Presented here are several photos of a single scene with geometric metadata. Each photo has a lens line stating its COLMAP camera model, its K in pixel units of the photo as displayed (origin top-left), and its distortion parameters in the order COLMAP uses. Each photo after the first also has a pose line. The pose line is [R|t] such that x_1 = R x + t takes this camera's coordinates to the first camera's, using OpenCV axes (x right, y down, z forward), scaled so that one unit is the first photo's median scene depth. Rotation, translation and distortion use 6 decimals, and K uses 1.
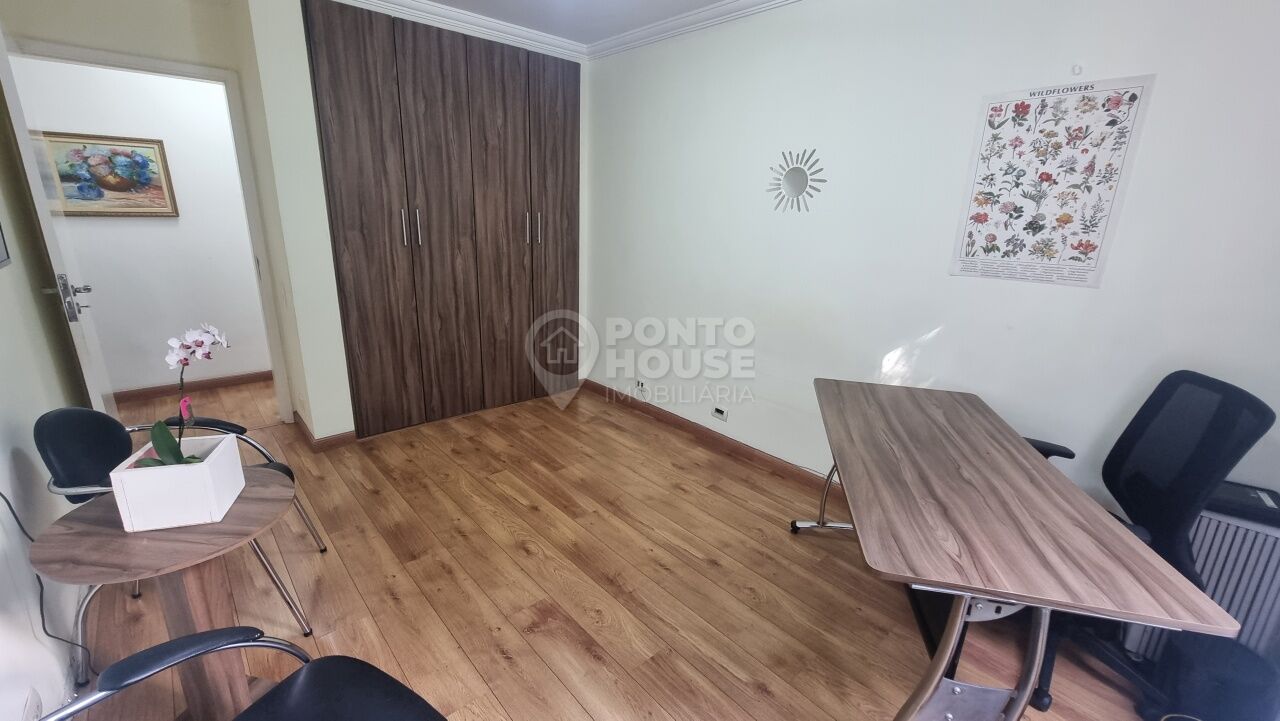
lens RADIAL K [[525.9, 0, 632.0], [0, 525.9, 359.1], [0, 0, 1]] dist [-0.004524, 0.000624]
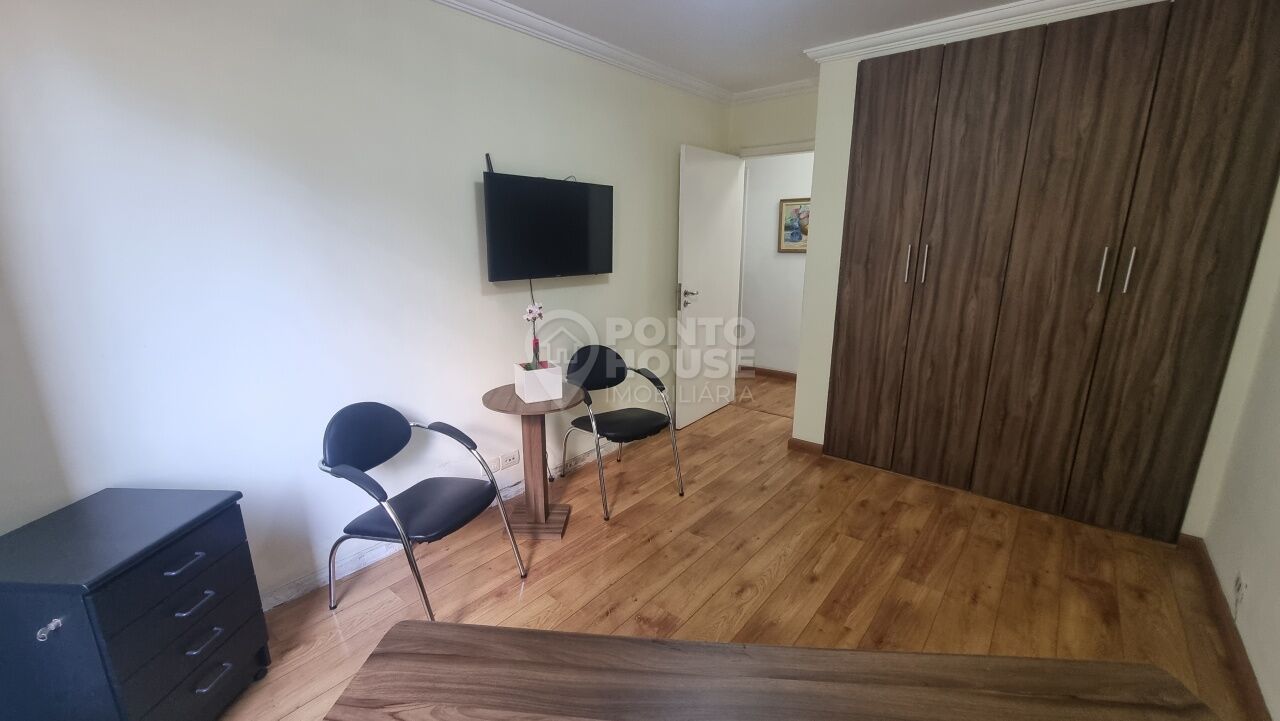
lens RADIAL K [[525.9, 0, 632.3], [0, 525.9, 361.6], [0, 0, 1]] dist [-0.004524, 0.000624]
pose [[0.156414, 0.198509, -0.967538, 0.419168], [-0.263969, 0.952364, 0.152722, -0.088992], [0.951764, 0.231512, 0.201363, 0.350771]]
